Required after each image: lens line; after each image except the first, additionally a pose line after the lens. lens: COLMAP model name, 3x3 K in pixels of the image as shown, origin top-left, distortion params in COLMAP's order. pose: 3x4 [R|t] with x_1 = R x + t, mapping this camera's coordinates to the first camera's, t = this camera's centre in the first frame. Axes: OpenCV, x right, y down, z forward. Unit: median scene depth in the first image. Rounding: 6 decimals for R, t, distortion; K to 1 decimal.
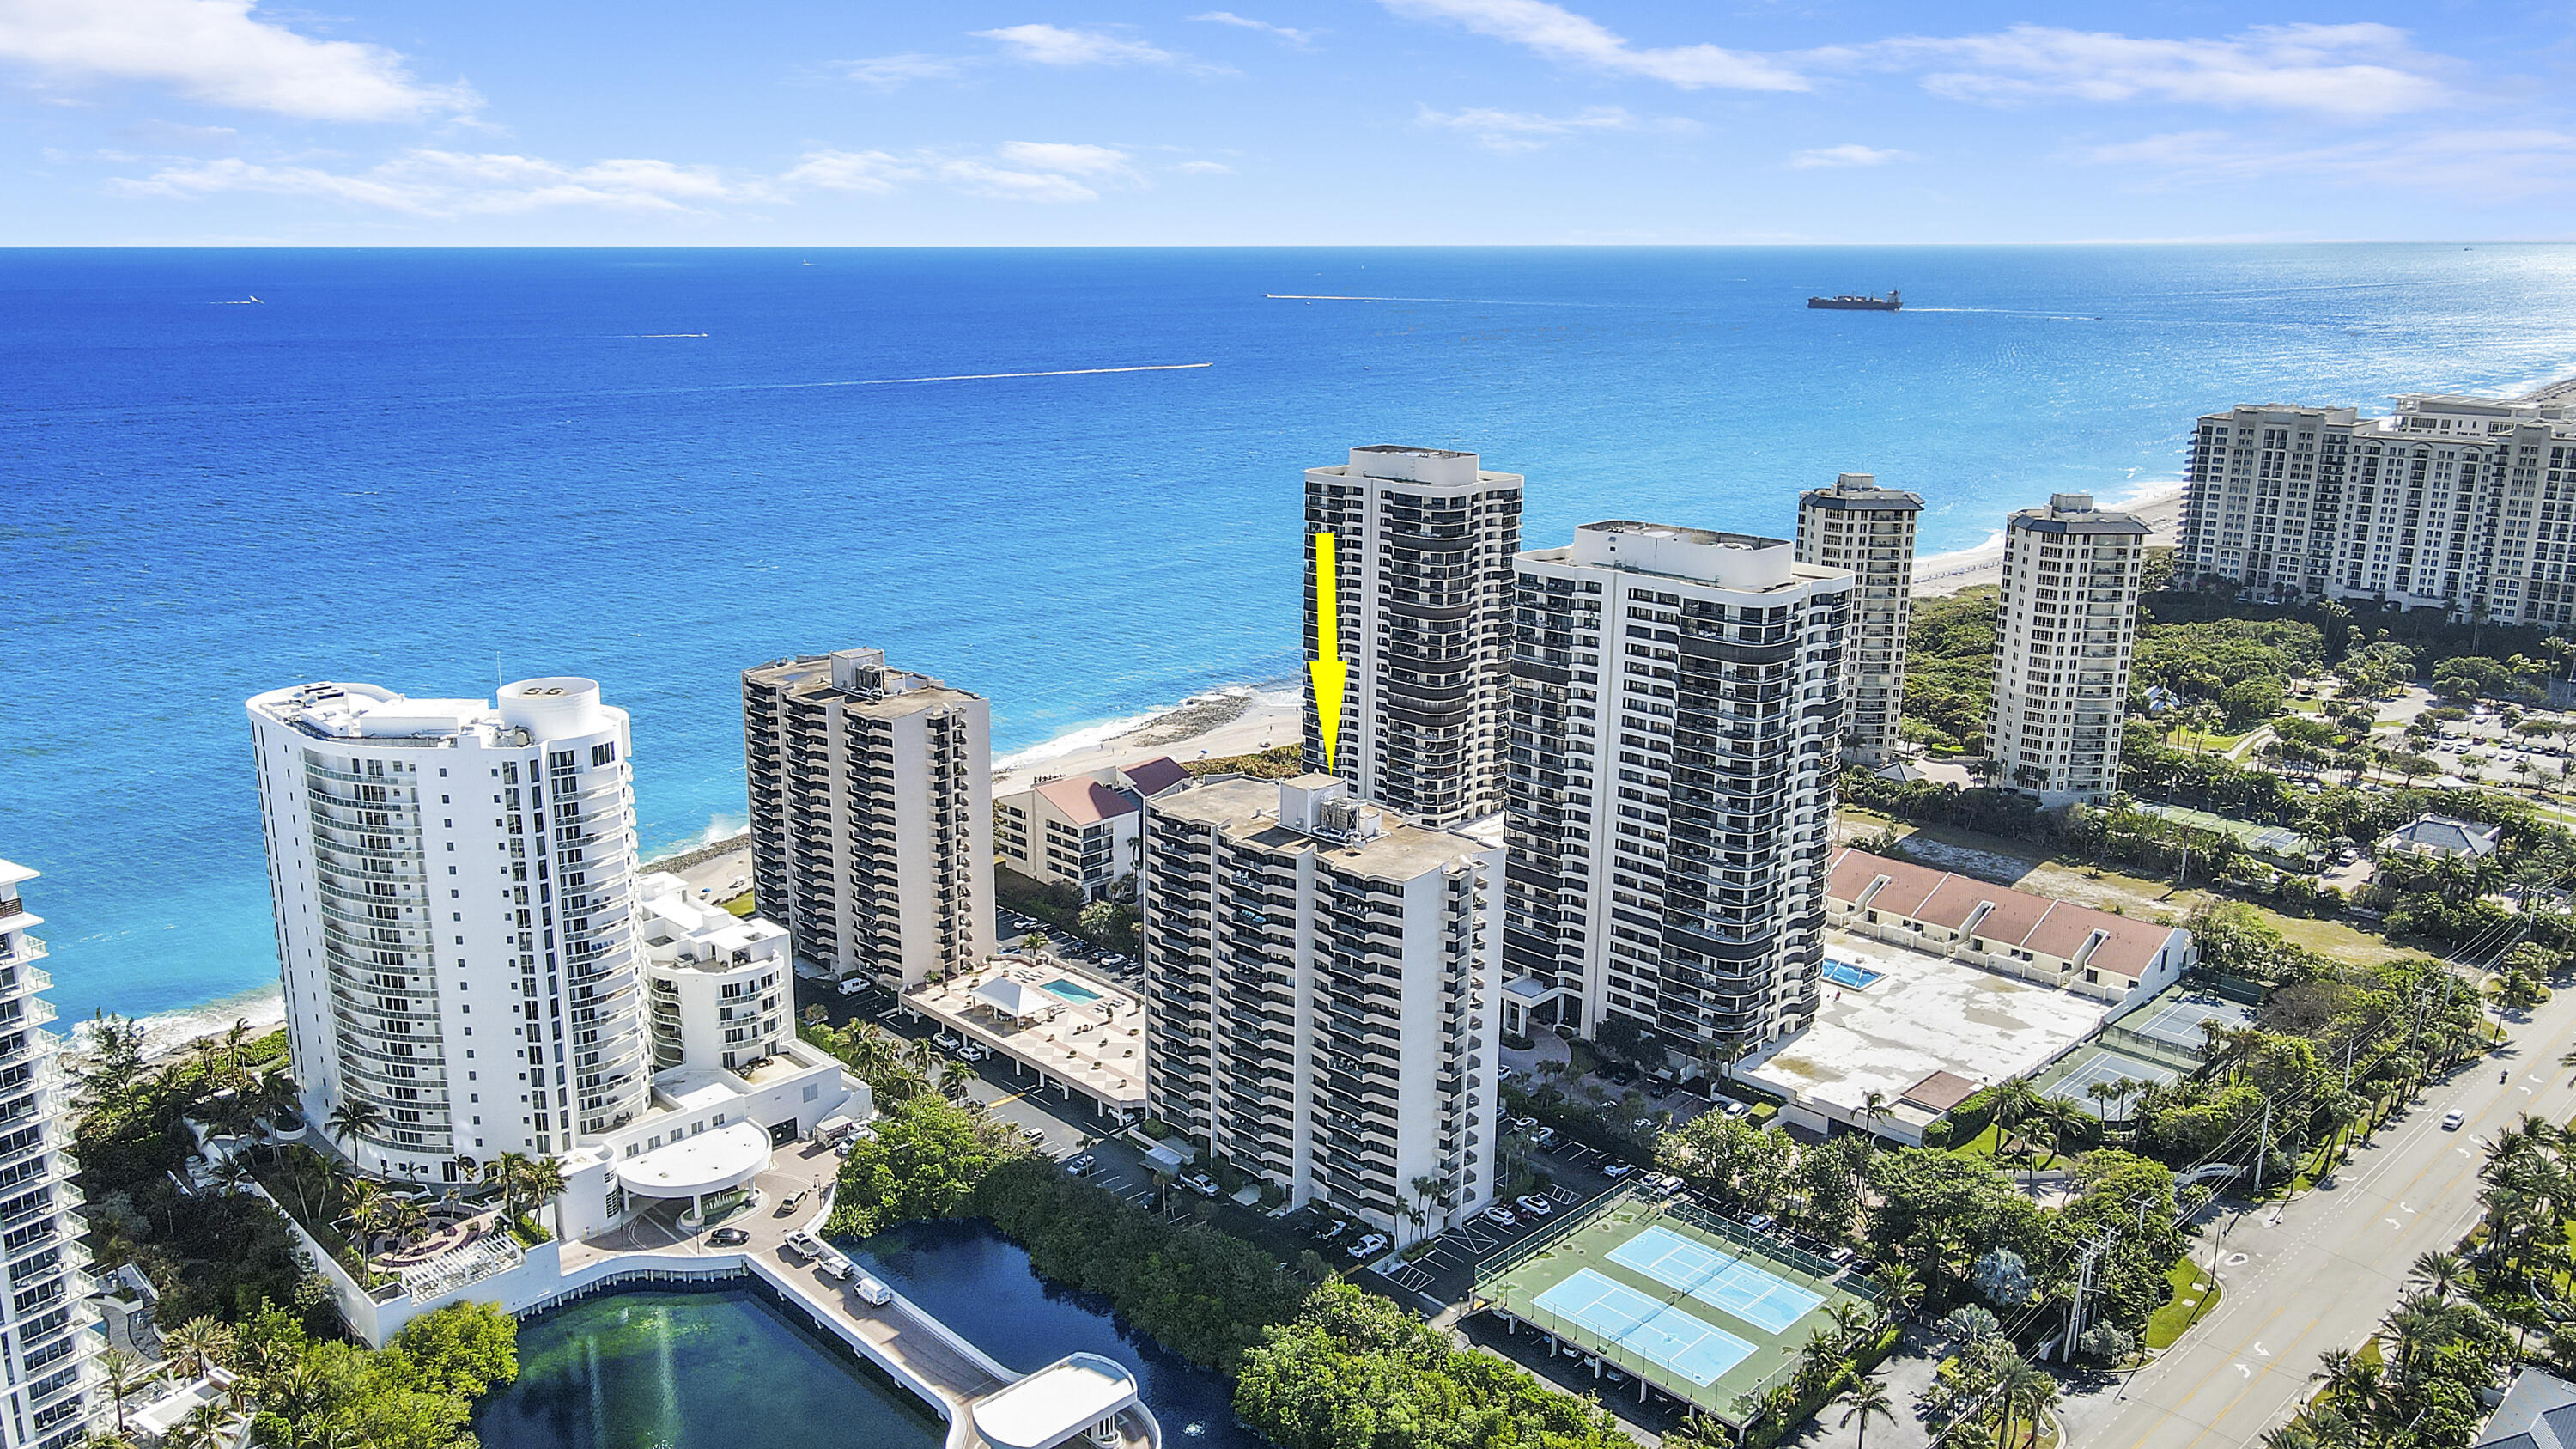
lens RADIAL K [[1898.6, 0, 1285.9], [0, 1898.6, 673.6], [0, 0, 1]] dist [-0.043183, 0.061981]
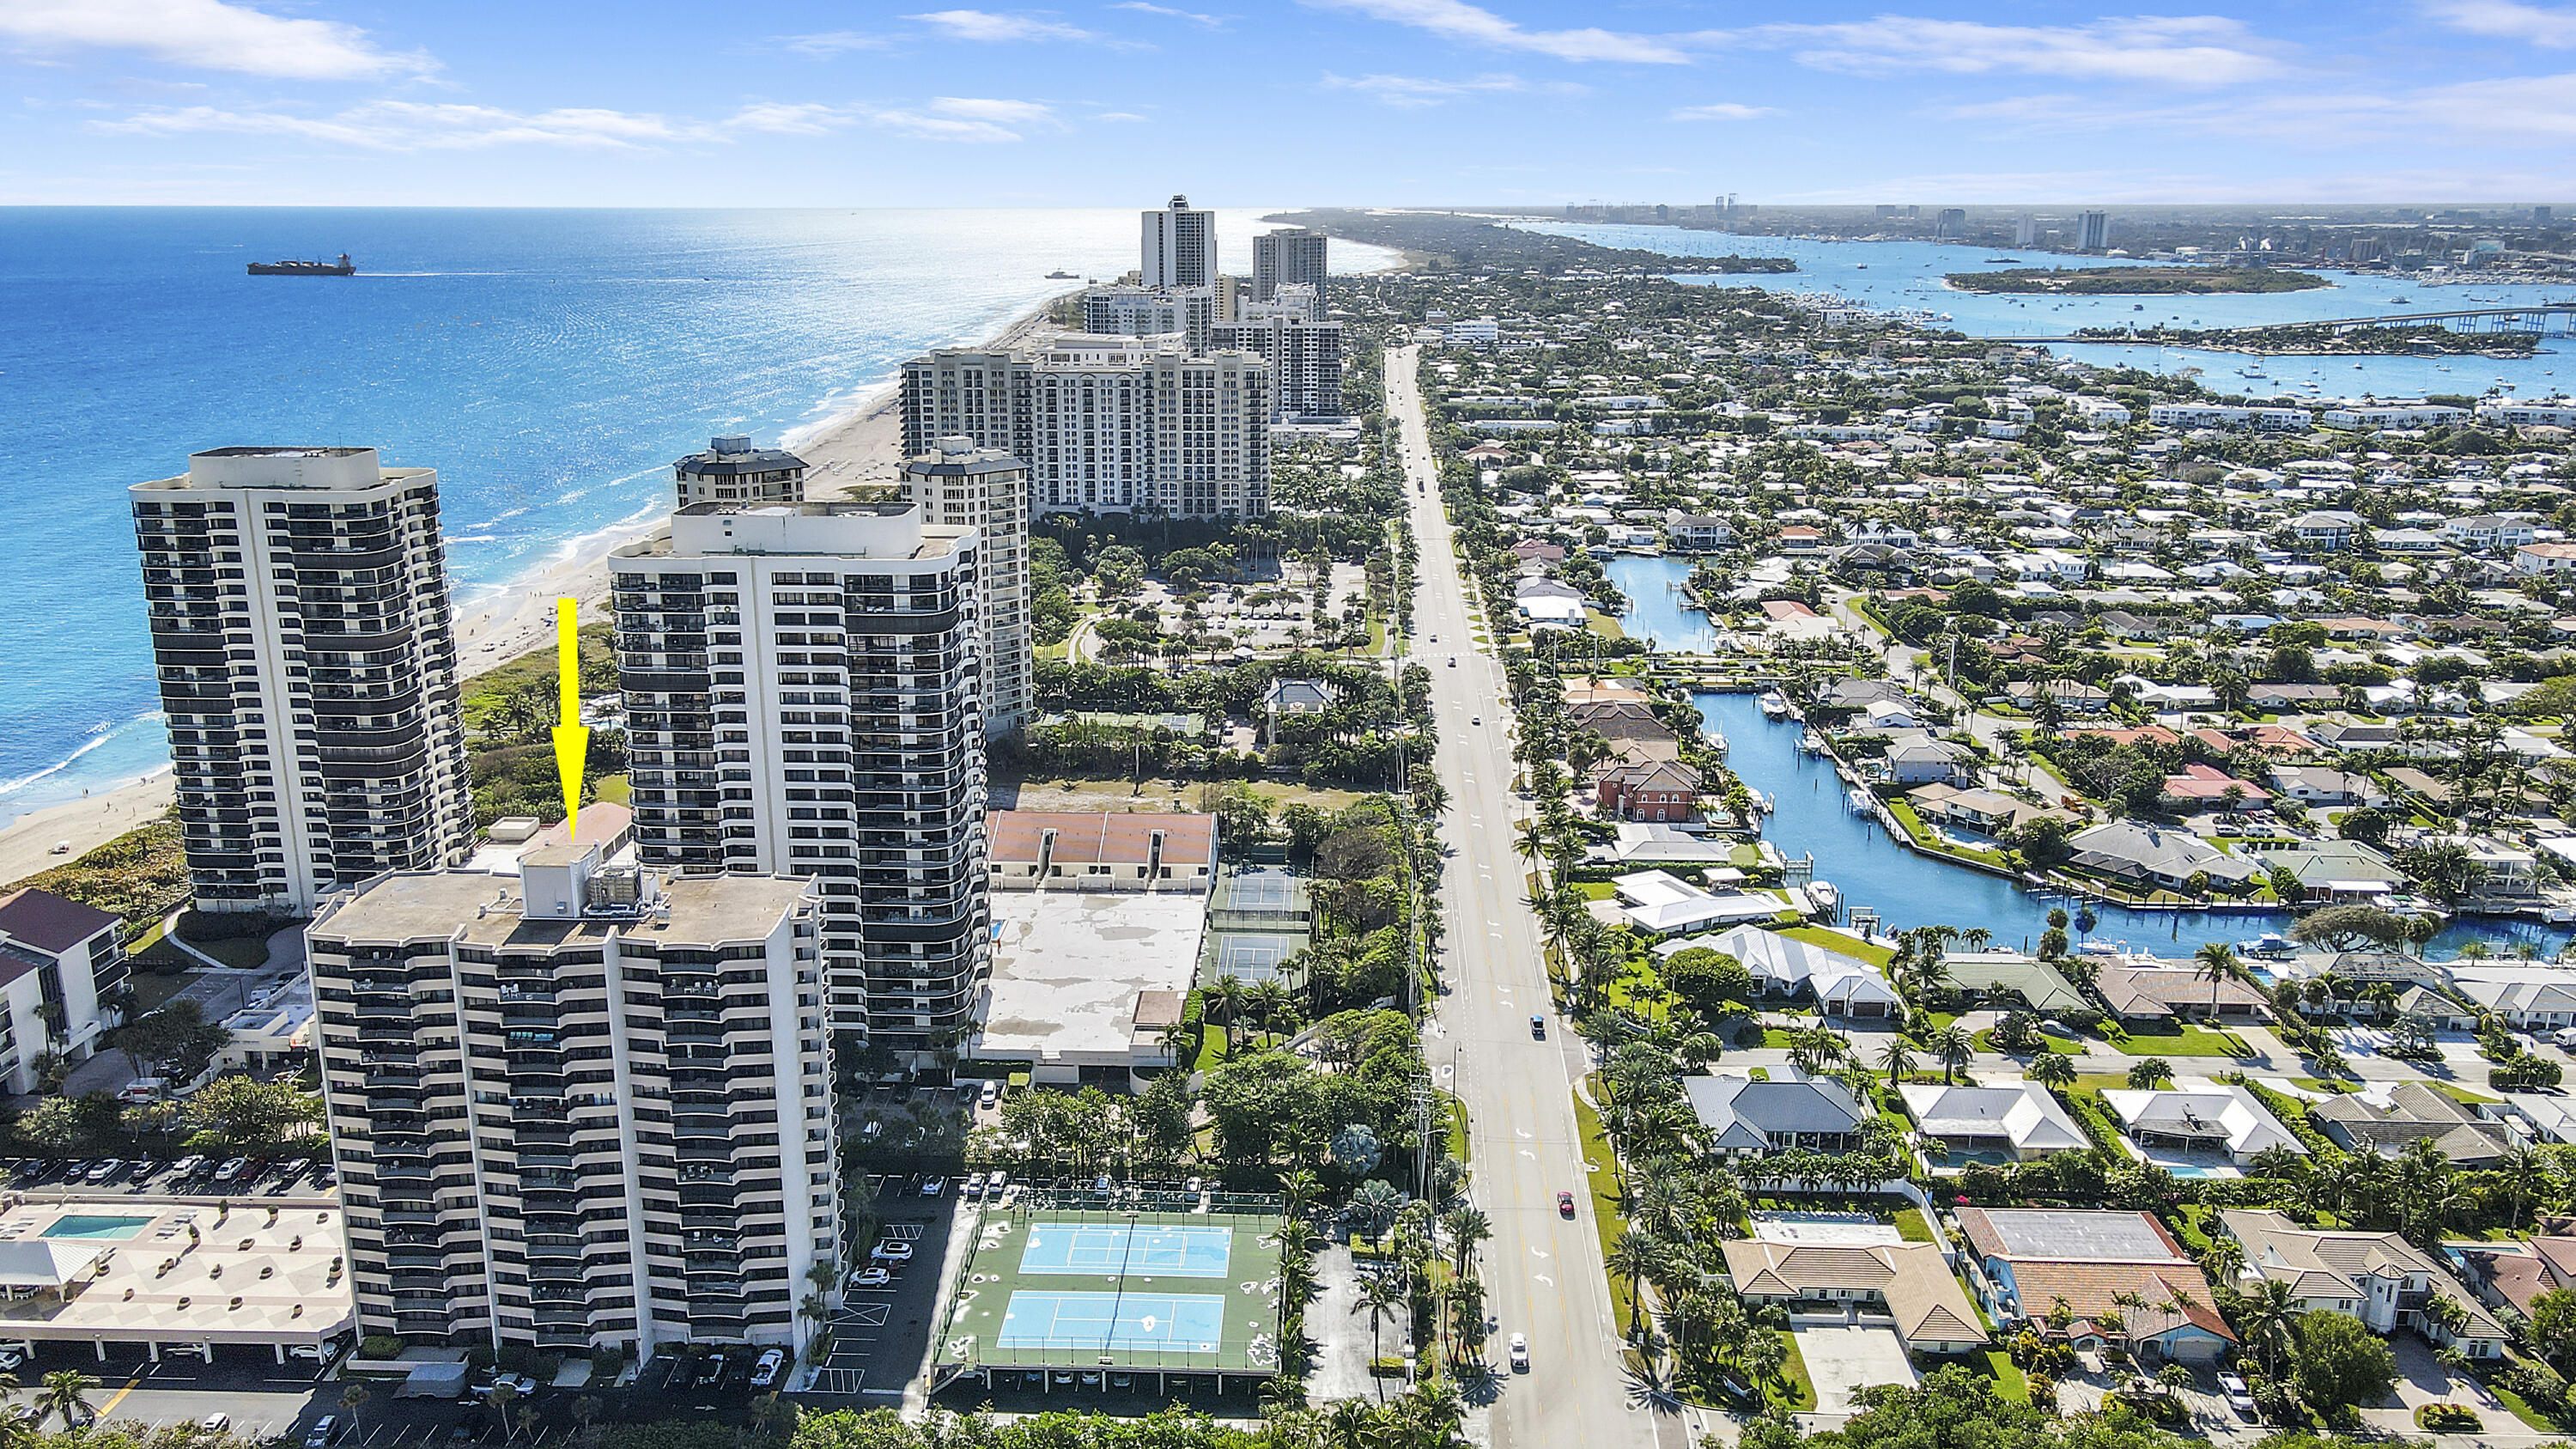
lens RADIAL K [[1860.7, 0, 1296.7], [0, 1860.7, 671.8], [0, 0, 1]] dist [-0.042746, 0.049104]
pose [[0.710939, -0.164855, 0.683658, -0.250540], [0.149525, 0.985343, 0.082111, -0.032883], [-0.687174, 0.043849, 0.725169, 0.177450]]
